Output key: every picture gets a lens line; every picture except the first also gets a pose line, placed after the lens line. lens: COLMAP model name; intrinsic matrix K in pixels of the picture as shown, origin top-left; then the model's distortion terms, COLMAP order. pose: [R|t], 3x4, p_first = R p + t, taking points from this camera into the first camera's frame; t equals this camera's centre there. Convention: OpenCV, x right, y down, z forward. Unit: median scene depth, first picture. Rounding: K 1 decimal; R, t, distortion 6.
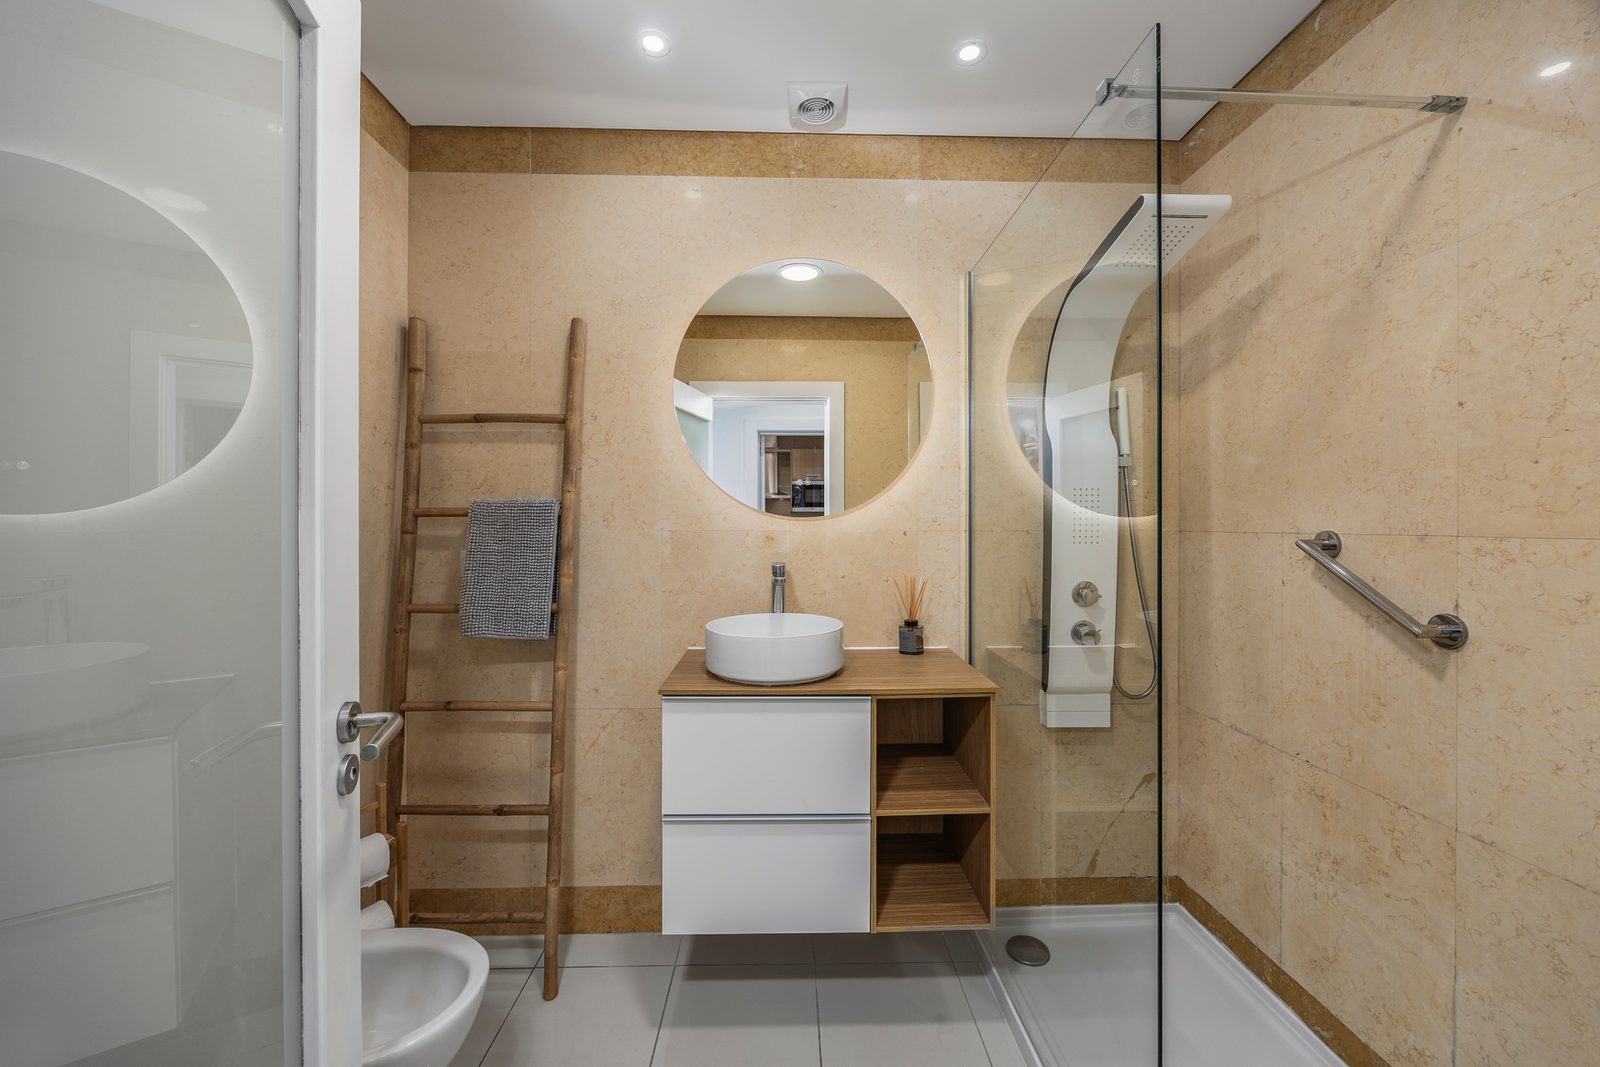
lens RADIAL K [[603.9, 0, 801.6], [0, 603.9, 531.1], [0, 0, 1]] dist [-0.003674, -0.000046]
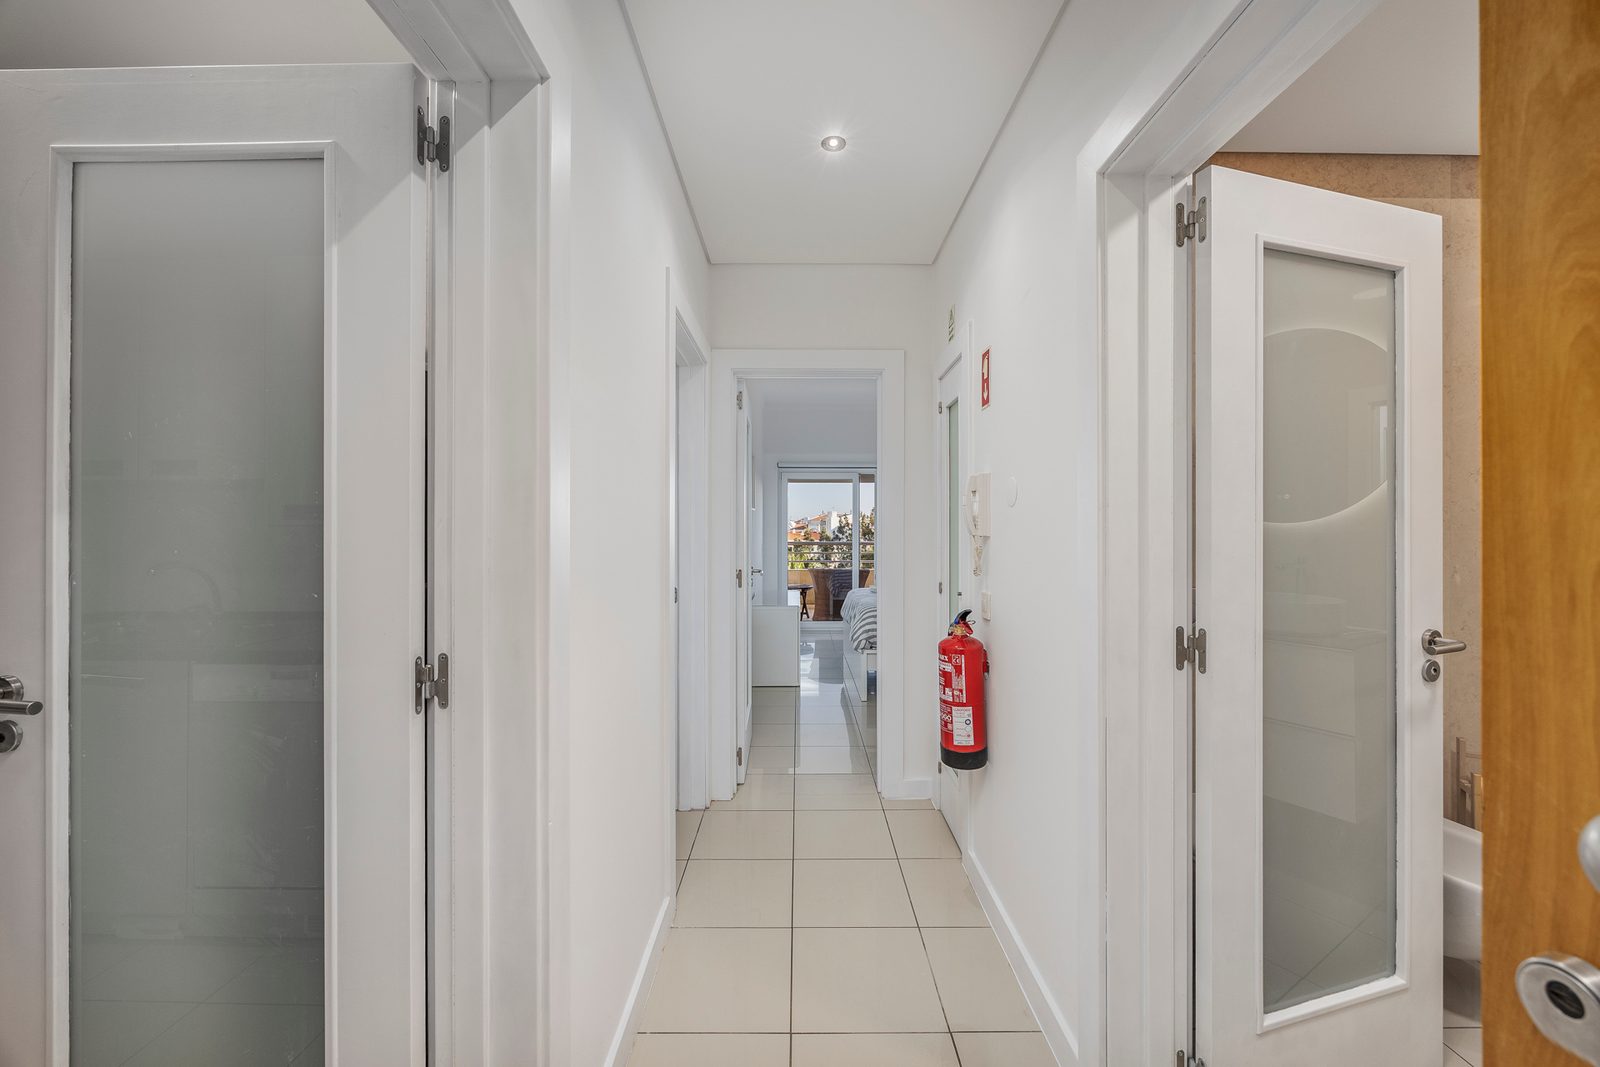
lens RADIAL K [[603.9, 0, 801.6], [0, 603.9, 531.1], [0, 0, 1]] dist [-0.003674, -0.000046]
pose [[-0.024240, -0.002734, -0.999702, 1.028278], [-0.001687, 0.999995, -0.002694, 0.007740], [0.999705, 0.001621, -0.024245, -0.775856]]
